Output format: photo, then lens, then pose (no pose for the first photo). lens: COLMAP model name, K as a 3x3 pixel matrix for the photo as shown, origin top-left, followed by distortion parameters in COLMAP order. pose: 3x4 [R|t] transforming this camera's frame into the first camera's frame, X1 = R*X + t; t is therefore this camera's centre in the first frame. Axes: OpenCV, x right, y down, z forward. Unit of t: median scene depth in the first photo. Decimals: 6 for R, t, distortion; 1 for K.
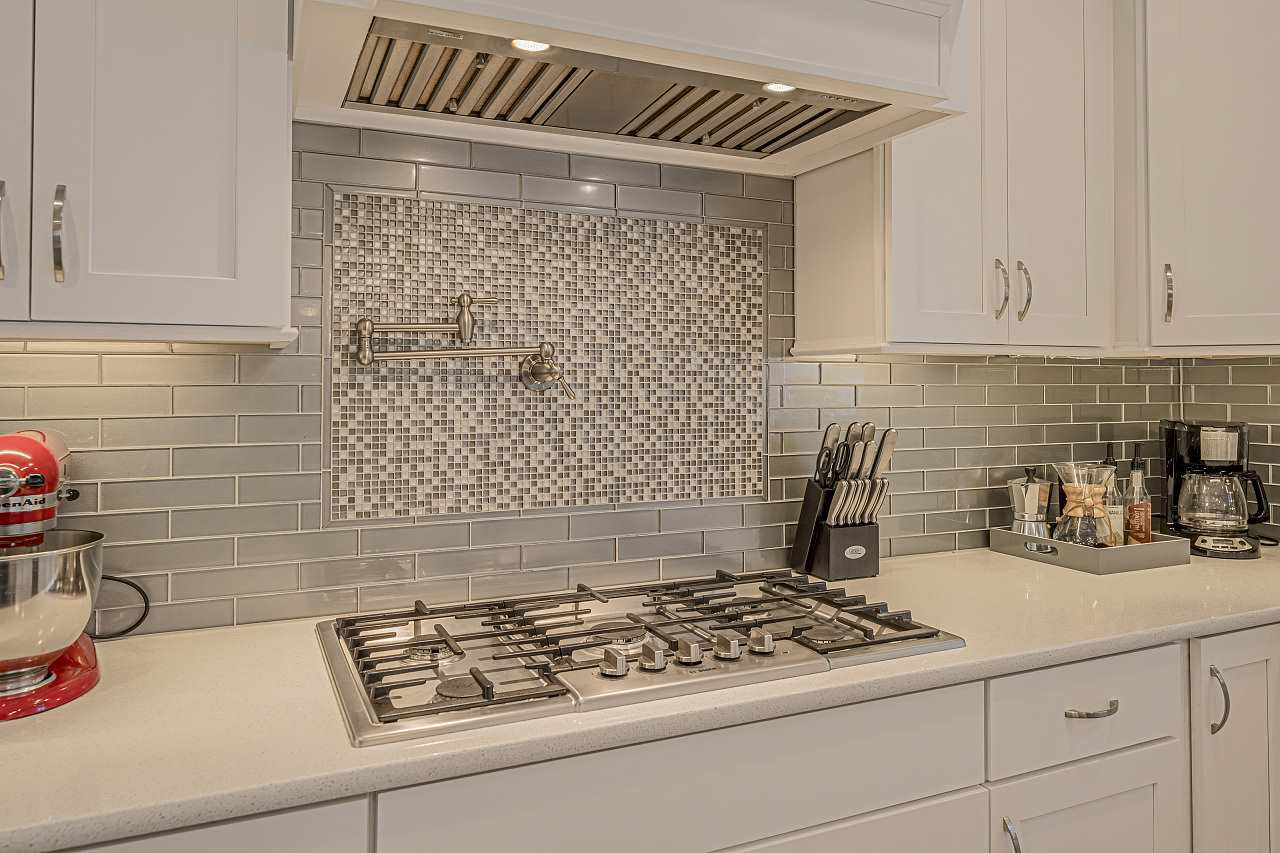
lens RADIAL K [[869.4, 0, 640.0], [0, 869.4, 426.5], [0, 0, 1]] dist [-0.003381, -0.001007]
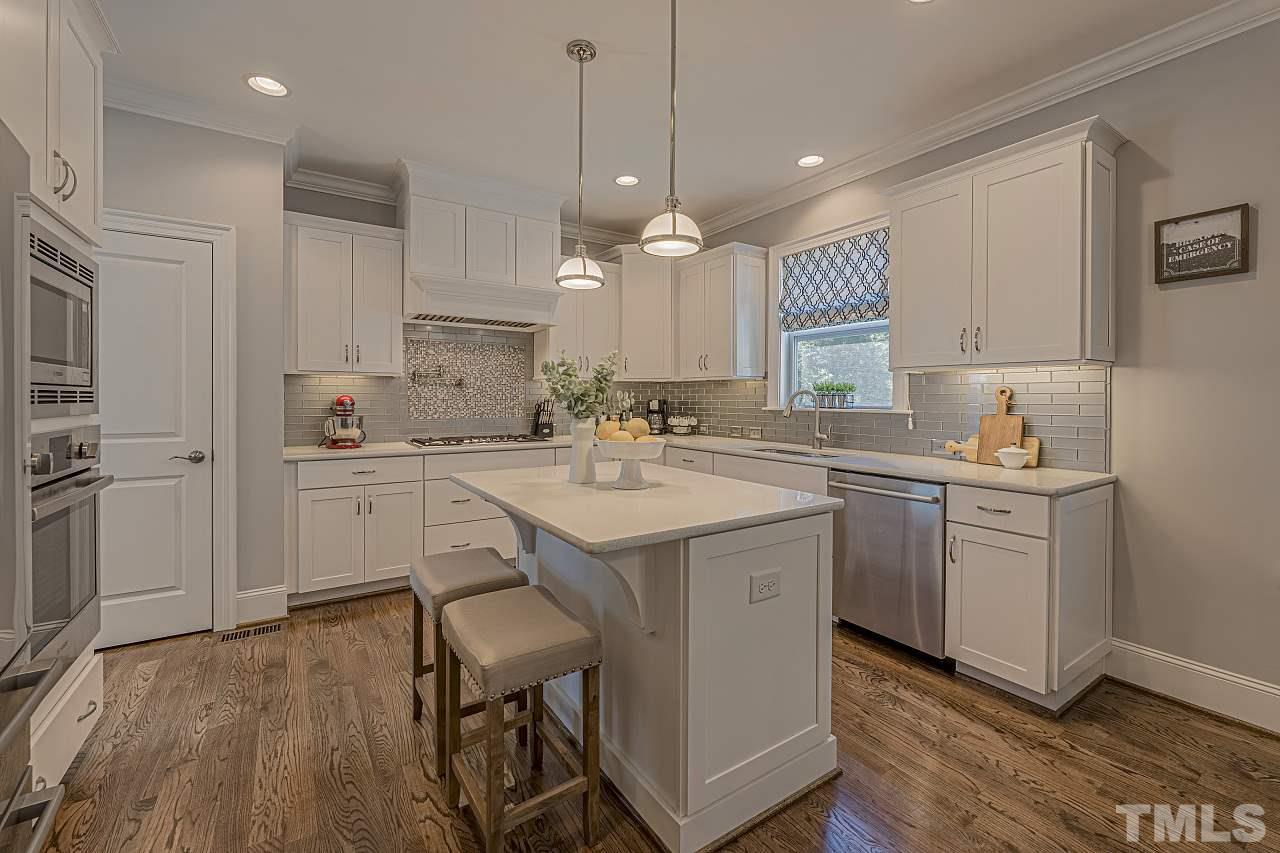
lens RADIAL K [[526.2, 0, 640.0], [0, 526.2, 426.5], [0, 0, 1]] dist [-0.001538, -0.000170]
pose [[0.987643, -0.000400, 0.156722, 0.318662], [-0.002177, 0.999865, 0.016273, 0.092687], [-0.156708, -0.016414, 0.987509, -1.520790]]
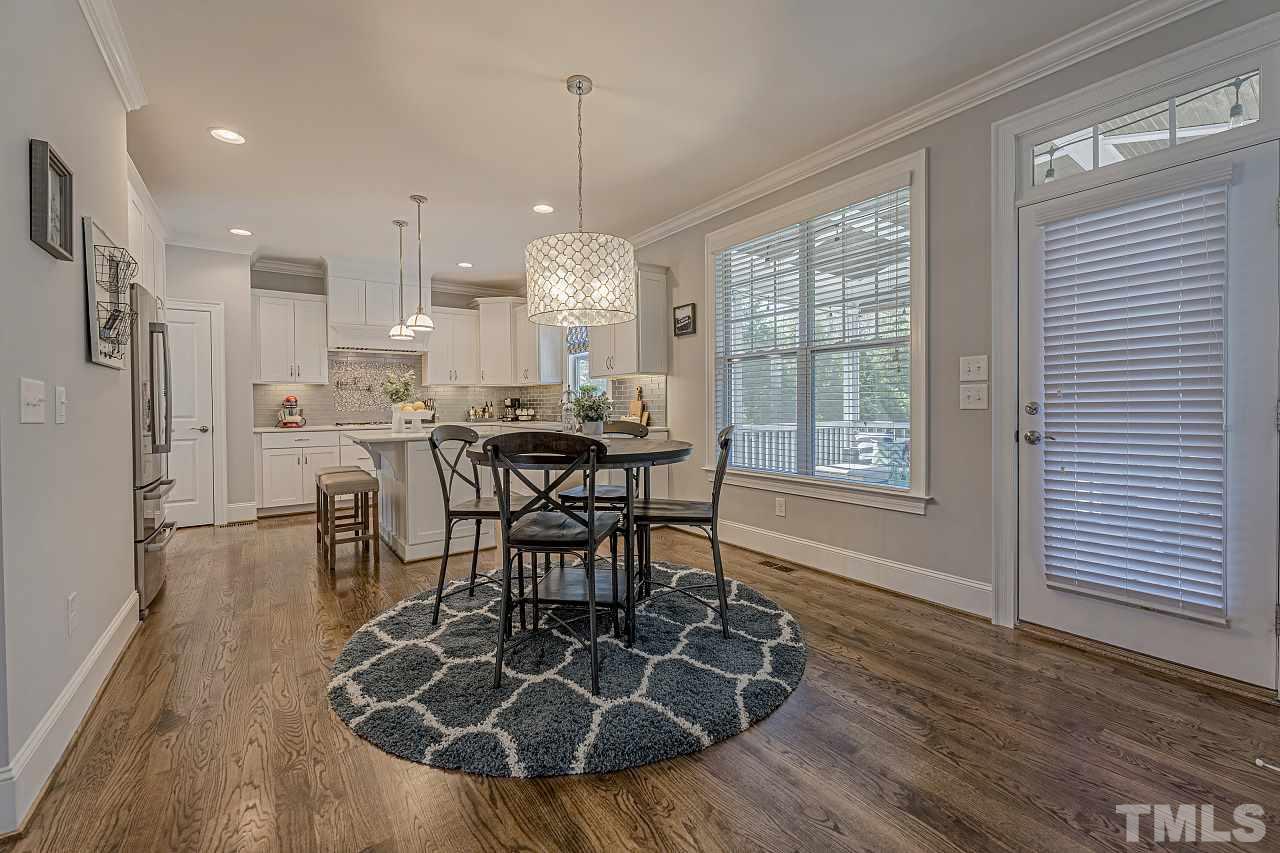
lens RADIAL K [[517.1, 0, 641.9], [0, 517.1, 432.5], [0, 0, 1]] dist [0.001195, 0.000158]
pose [[0.979792, -0.015096, 0.199449, 1.059188], [0.012129, 0.999797, 0.016089, 0.216071], [-0.199651, -0.013345, 0.979776, -3.057898]]
